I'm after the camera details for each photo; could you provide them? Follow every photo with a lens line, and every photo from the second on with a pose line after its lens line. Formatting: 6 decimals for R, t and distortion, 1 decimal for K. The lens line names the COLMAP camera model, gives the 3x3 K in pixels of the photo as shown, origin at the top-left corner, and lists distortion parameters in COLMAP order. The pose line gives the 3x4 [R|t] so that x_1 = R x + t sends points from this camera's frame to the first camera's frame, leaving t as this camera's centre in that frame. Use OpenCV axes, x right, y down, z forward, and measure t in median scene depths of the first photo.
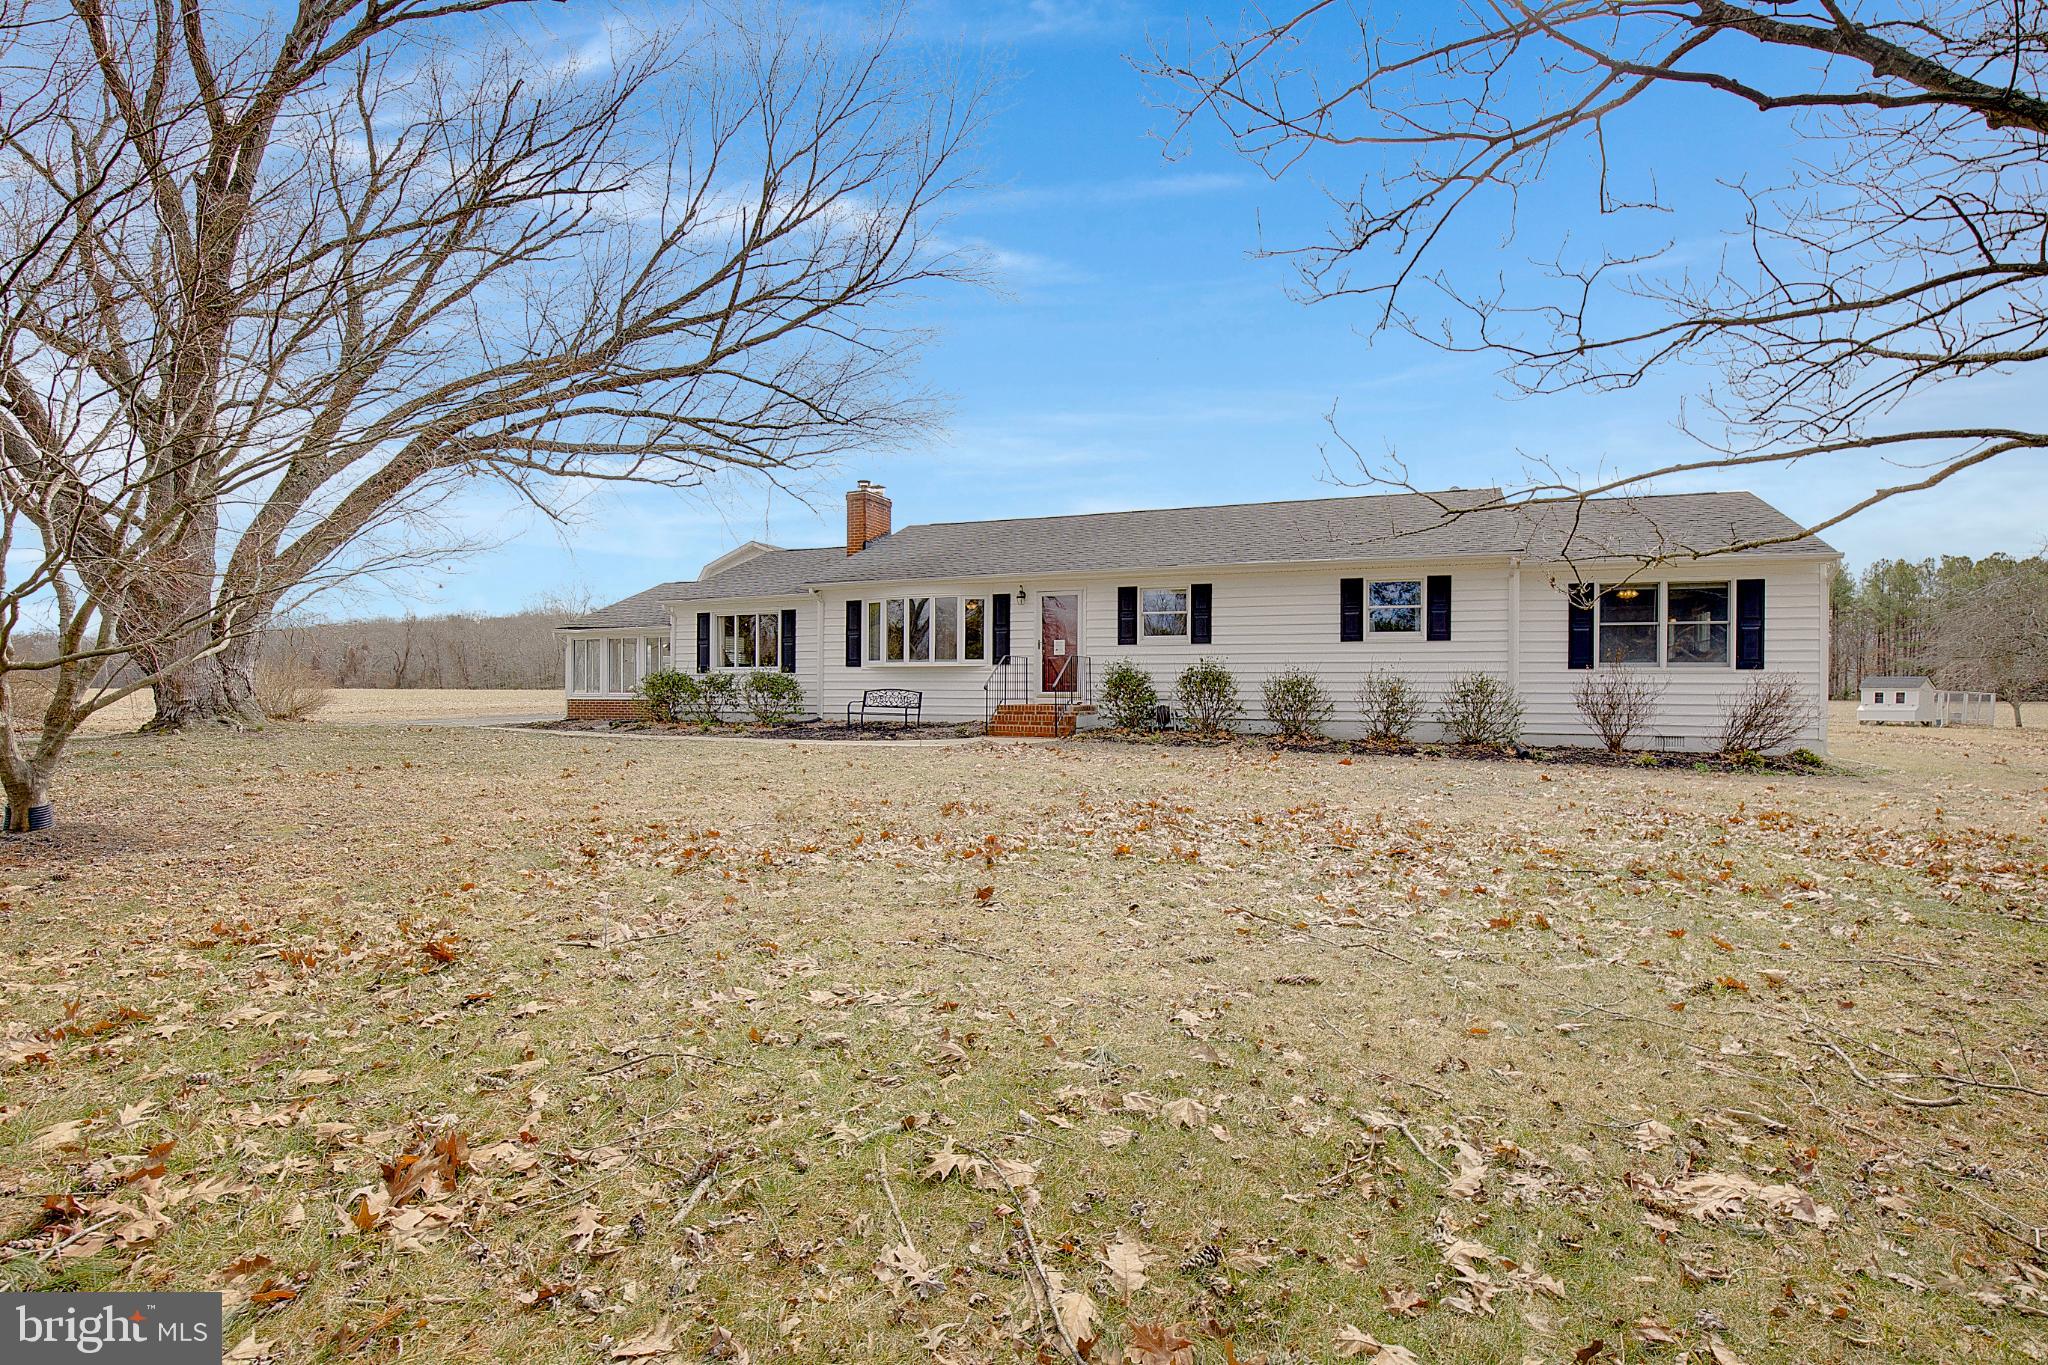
lens RADIAL K [[942.7, 0, 1043.7], [0, 942.7, 696.2], [0, 0, 1]] dist [-0.026438, 0.000699]
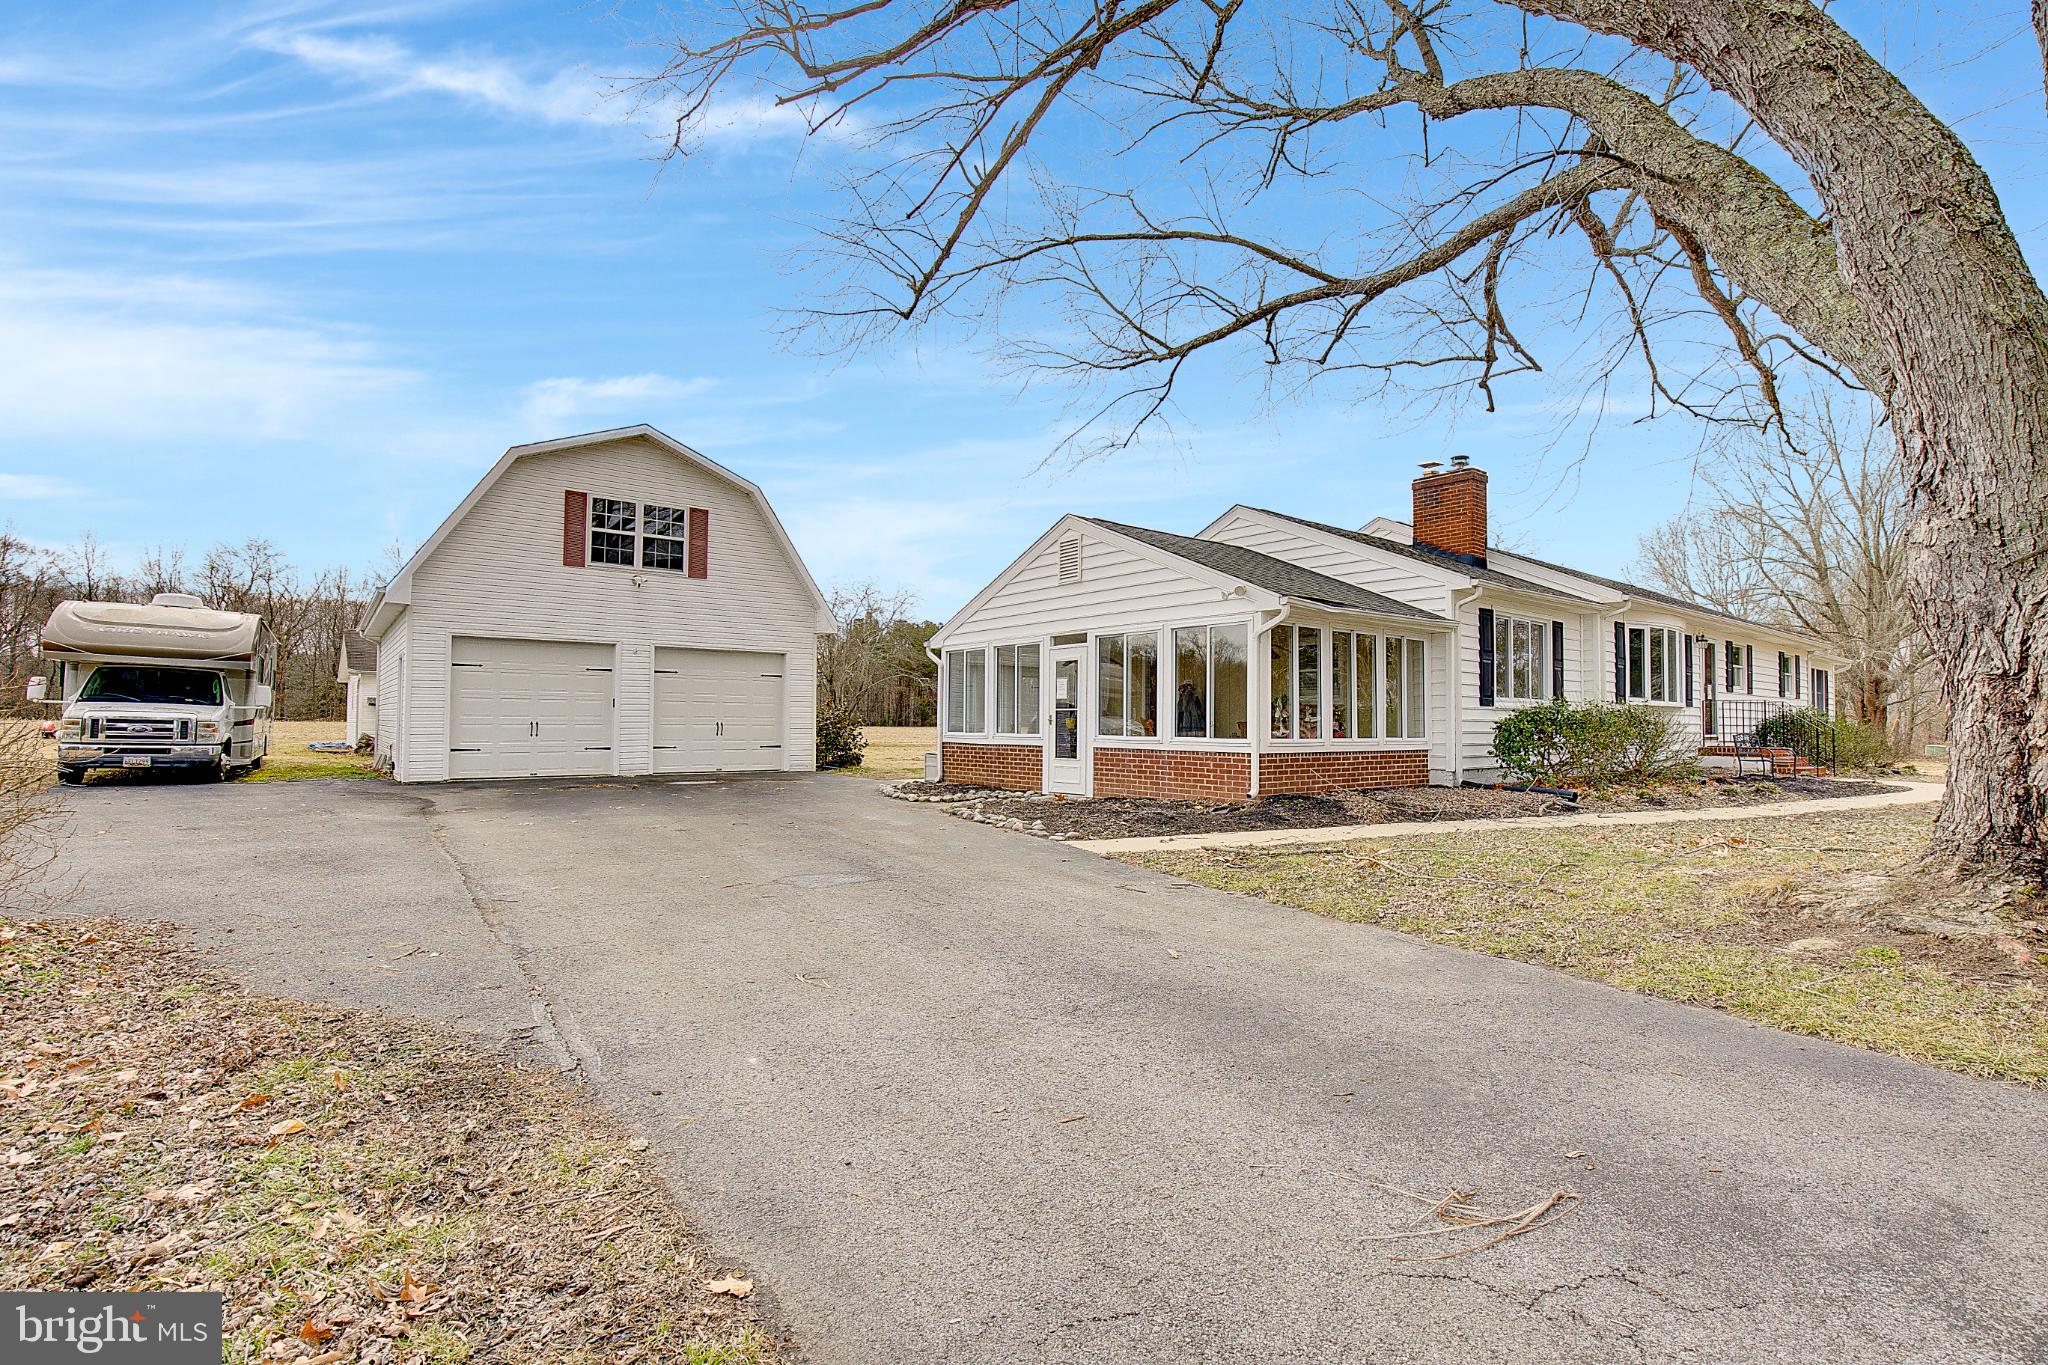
lens RADIAL K [[942.7, 0, 1043.7], [0, 942.7, 696.2], [0, 0, 1]] dist [-0.026438, 0.000699]
pose [[0.518098, 0.029721, 0.854805, -1.310608], [0.000433, 0.999387, -0.035011, -0.012149], [-0.855321, 0.018509, 0.517767, 1.181223]]
